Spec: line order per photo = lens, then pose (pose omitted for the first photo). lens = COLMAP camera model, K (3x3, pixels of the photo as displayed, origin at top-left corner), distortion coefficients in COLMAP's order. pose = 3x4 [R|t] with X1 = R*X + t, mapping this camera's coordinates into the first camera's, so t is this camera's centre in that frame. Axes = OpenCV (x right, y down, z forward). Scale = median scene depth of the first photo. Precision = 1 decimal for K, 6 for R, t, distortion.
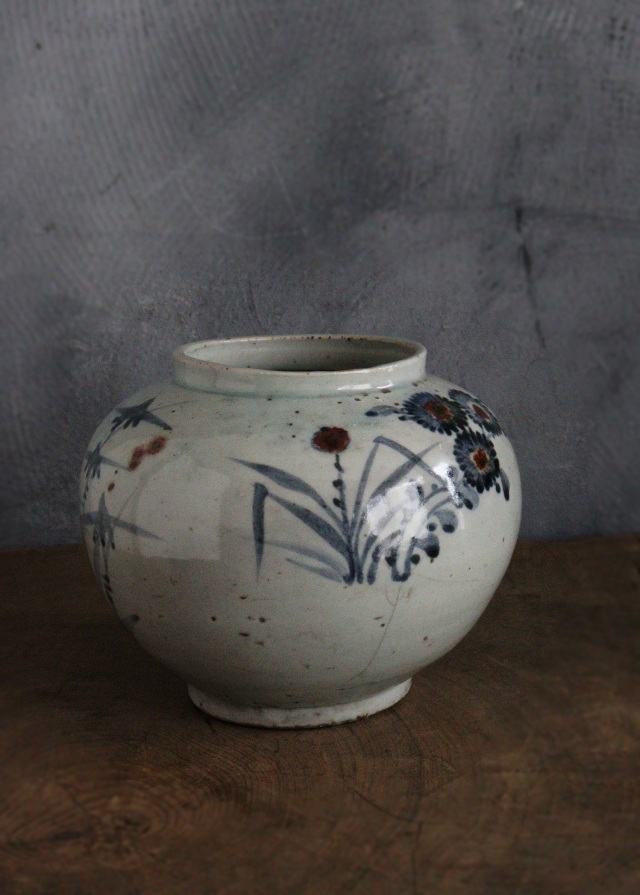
lens RADIAL K [[1621.9, 0, 337.2], [0, 1621.9, 406.6], [0, 0, 1]] dist [0.096008, 0.089099]
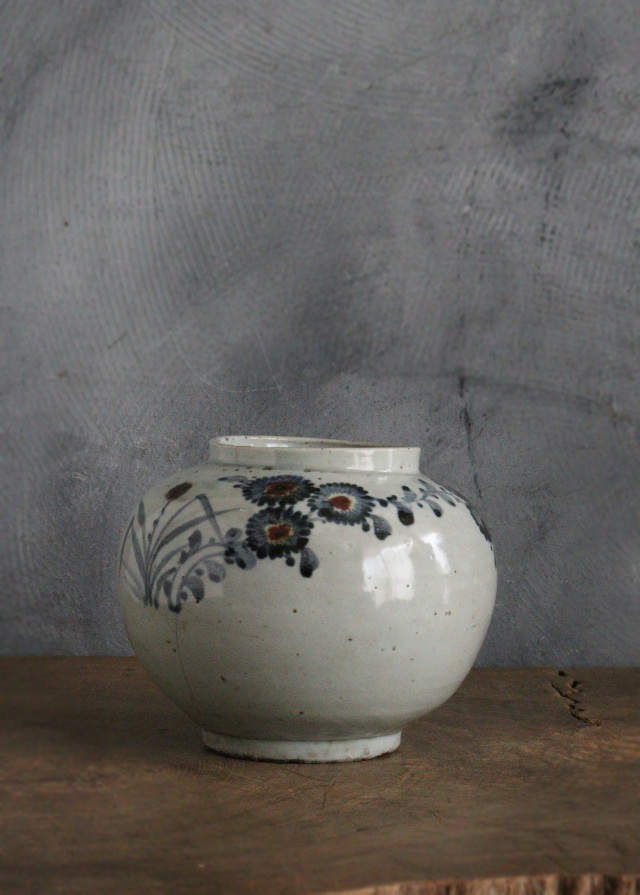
lens RADIAL K [[1753.6, 0, 332.5], [0, 1753.6, 444.9], [0, 0, 1]] dist [0.133178, 0.202541]
pose [[0.998755, 0.049236, -0.007984, 0.030981], [-0.049874, 0.983474, -0.174047, 0.154531], [-0.000717, 0.174228, 0.984705, -0.246580]]
